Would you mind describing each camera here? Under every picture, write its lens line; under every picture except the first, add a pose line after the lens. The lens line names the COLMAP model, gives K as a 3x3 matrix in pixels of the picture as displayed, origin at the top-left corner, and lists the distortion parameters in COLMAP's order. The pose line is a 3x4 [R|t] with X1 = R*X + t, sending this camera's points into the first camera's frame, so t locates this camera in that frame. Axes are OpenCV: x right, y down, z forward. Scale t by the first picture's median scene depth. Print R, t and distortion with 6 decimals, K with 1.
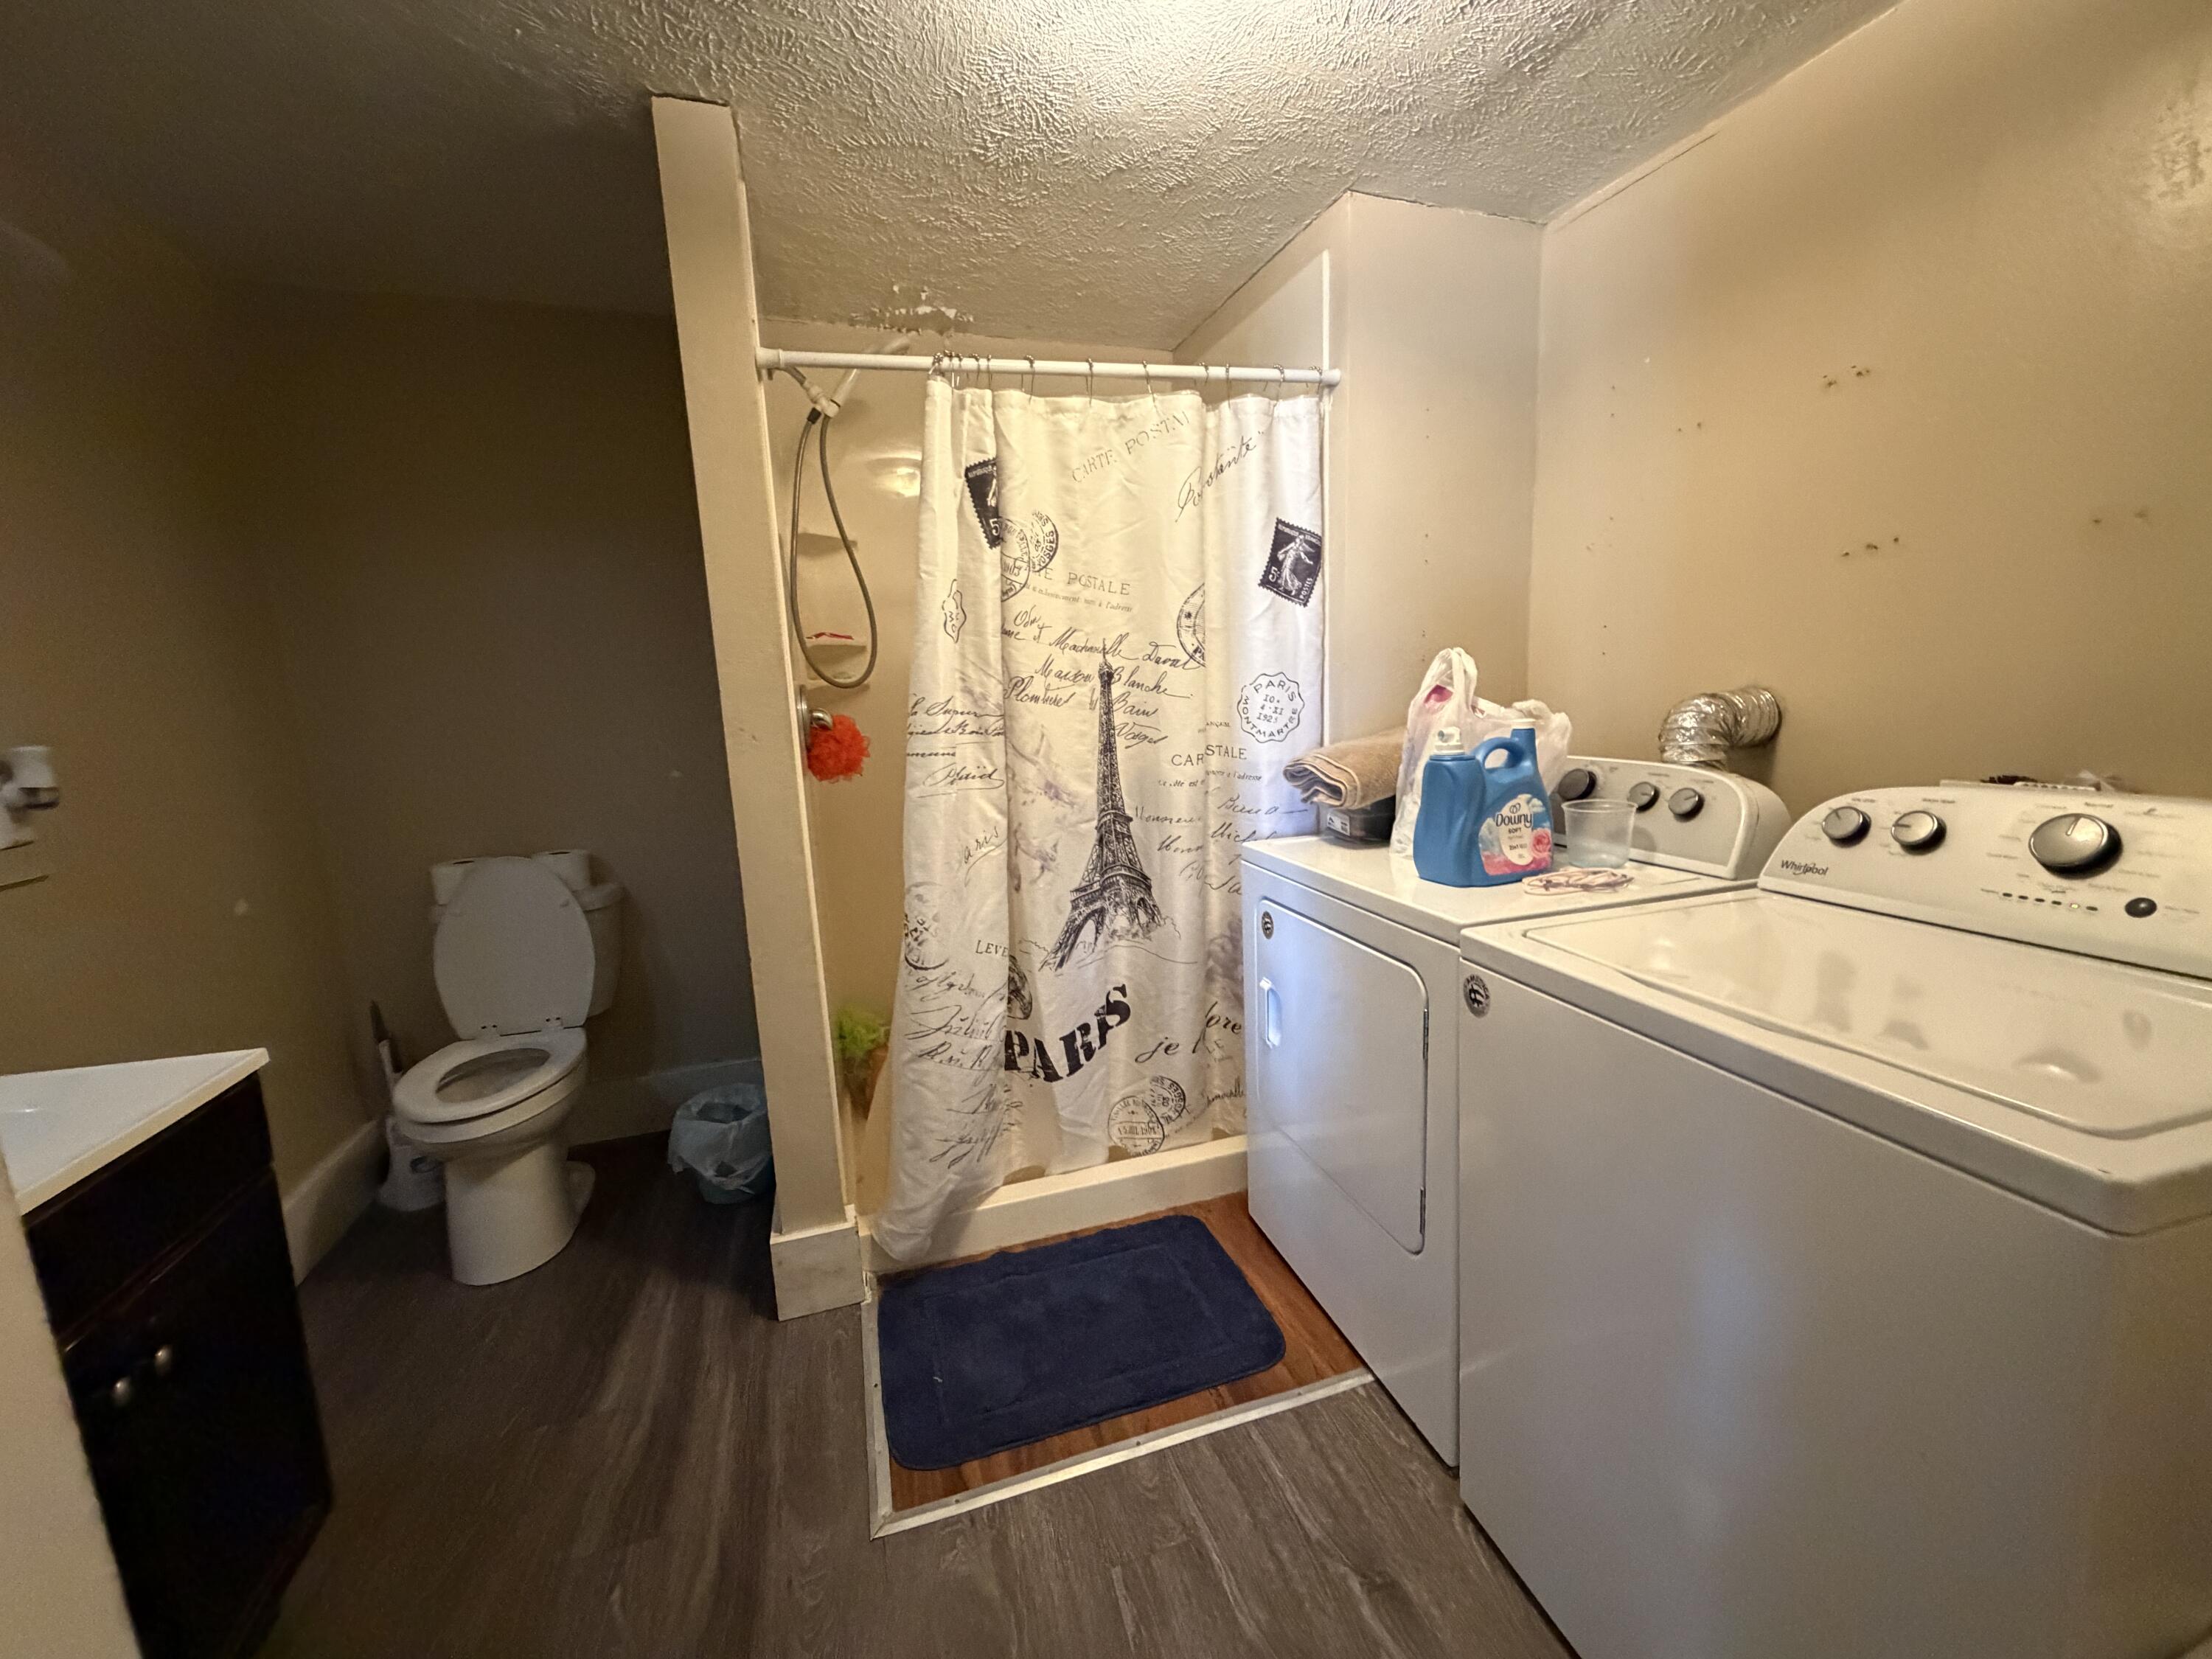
lens RADIAL K [[874.7, 0, 1095.7], [0, 874.7, 828.5], [0, 0, 1]] dist [0.000033, -0.000497]
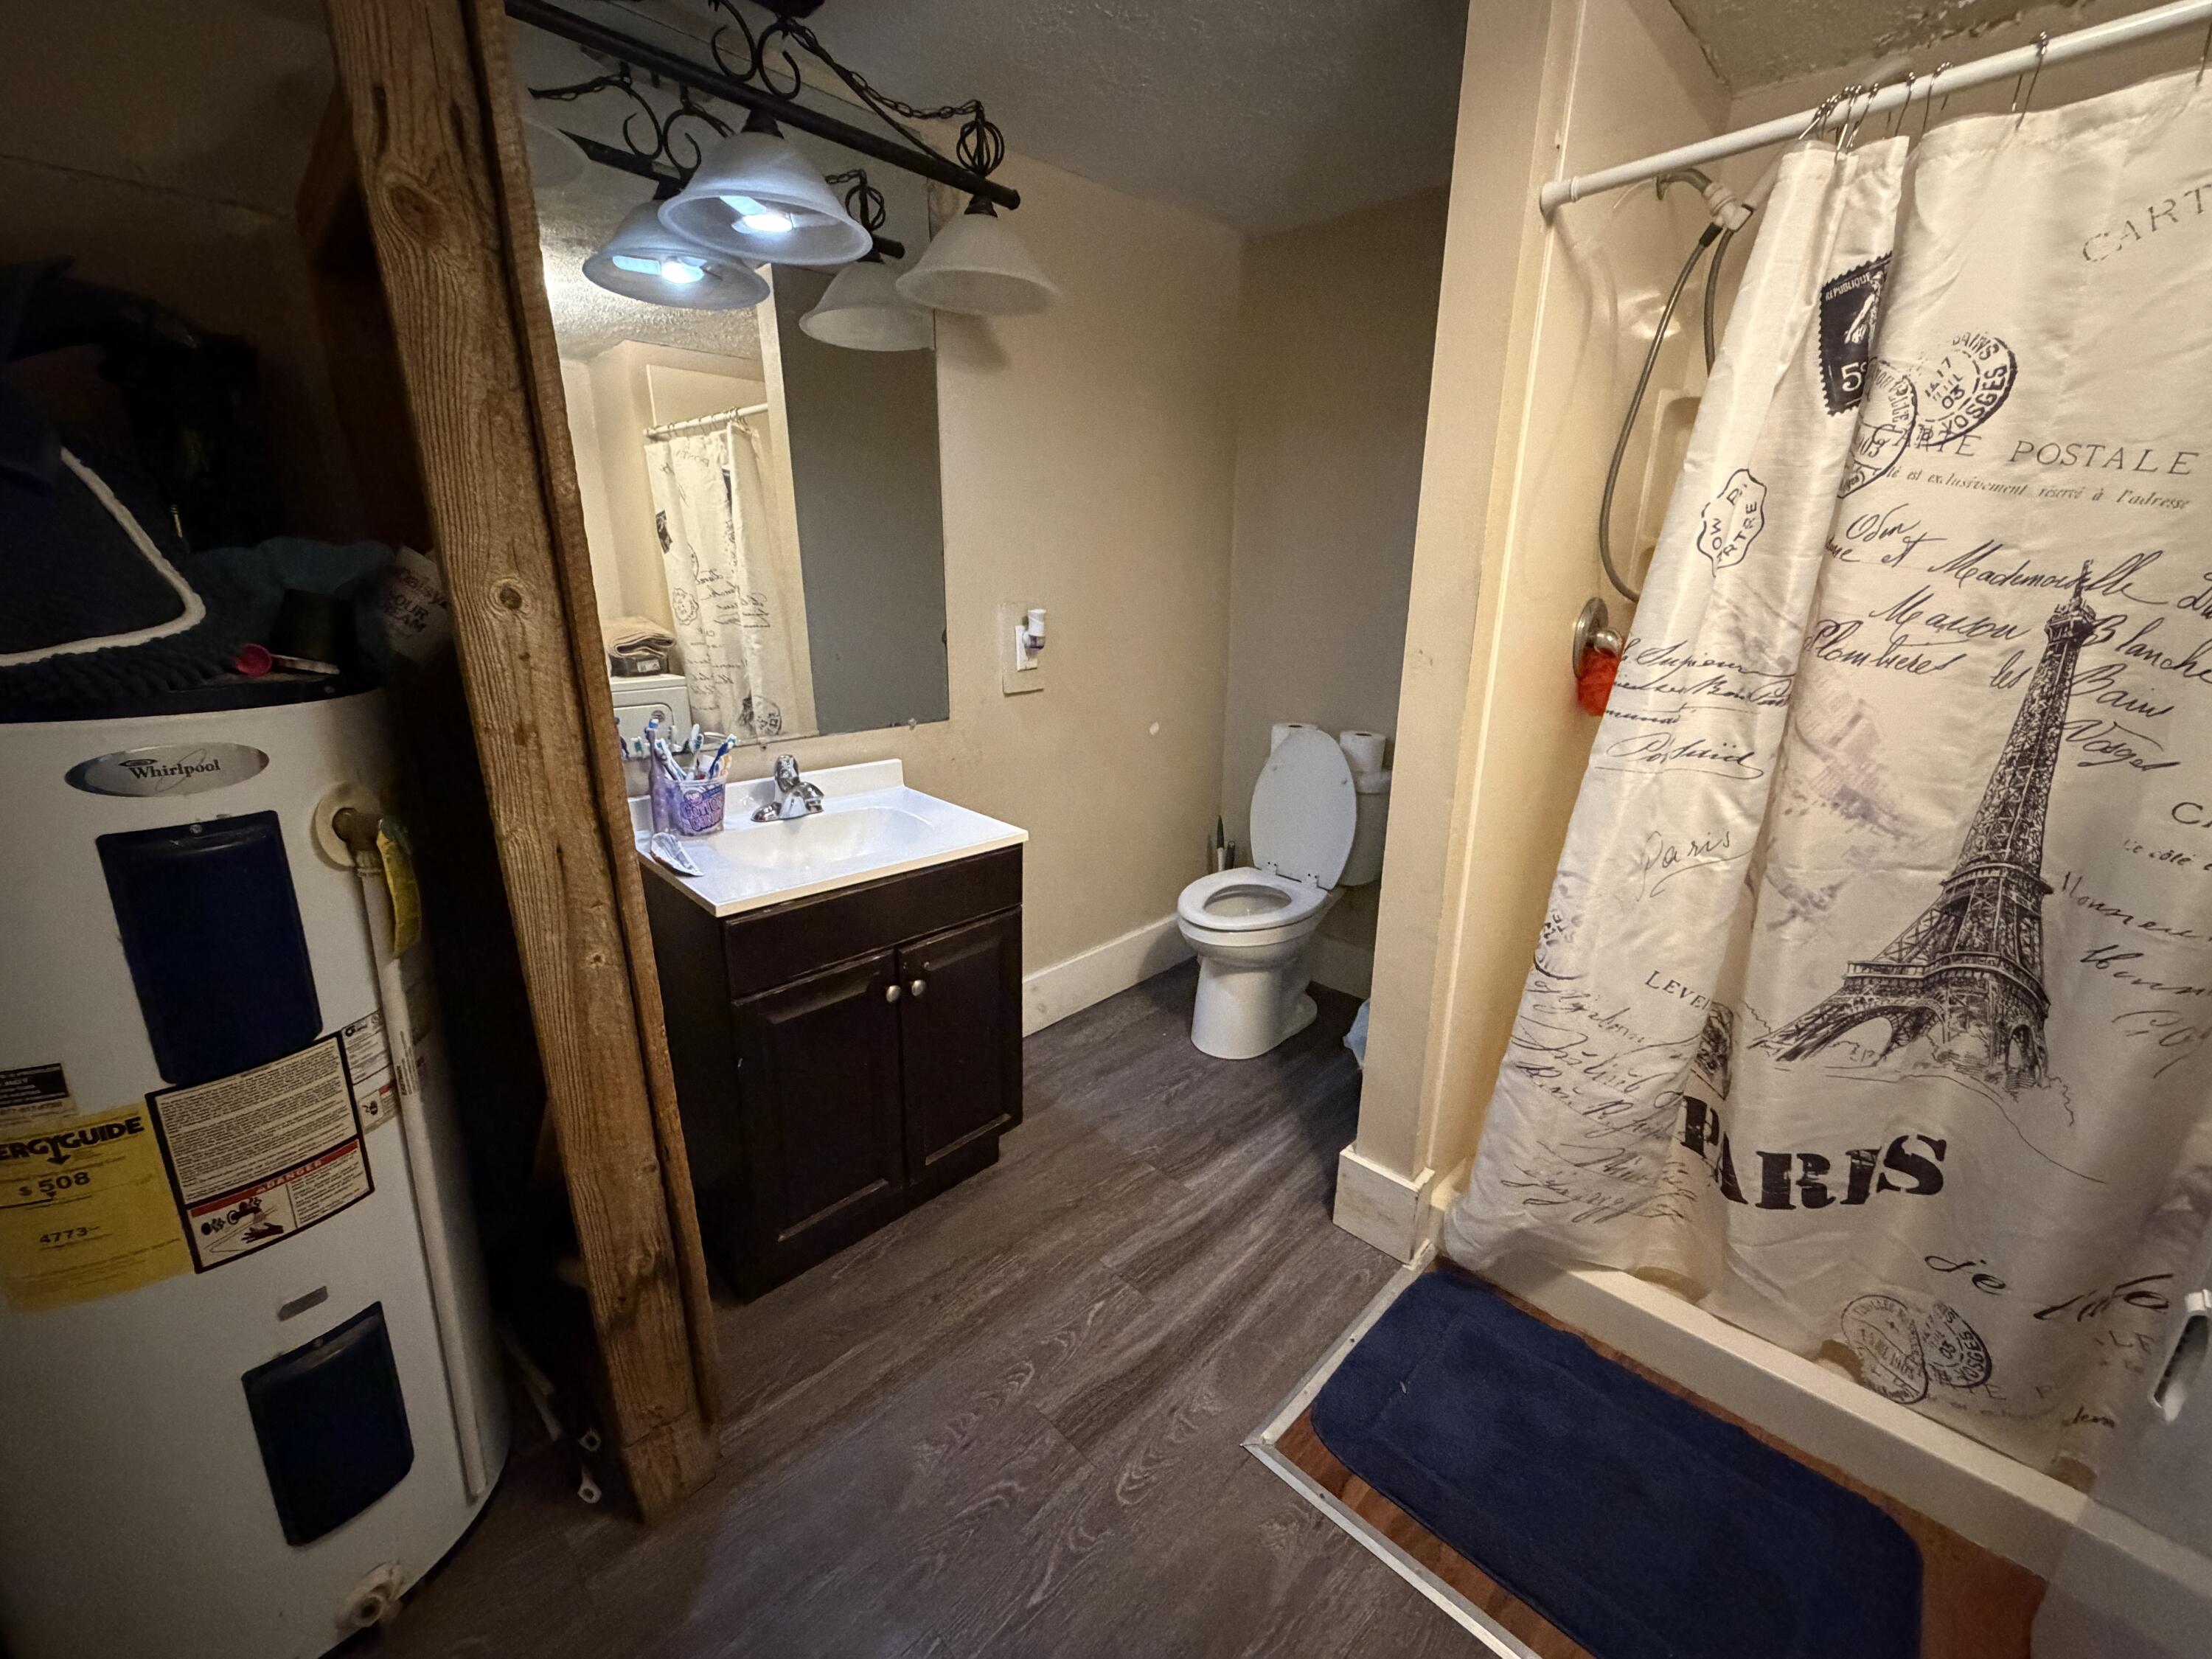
lens RADIAL K [[874.7, 0, 1095.7], [0, 874.7, 828.5], [0, 0, 1]] dist [0.000033, -0.000497]
pose [[0.477151, 0.294543, -0.827993, 0.218656], [-0.172486, 0.955225, 0.240404, -0.084416], [0.861728, 0.028108, 0.506591, 0.204081]]
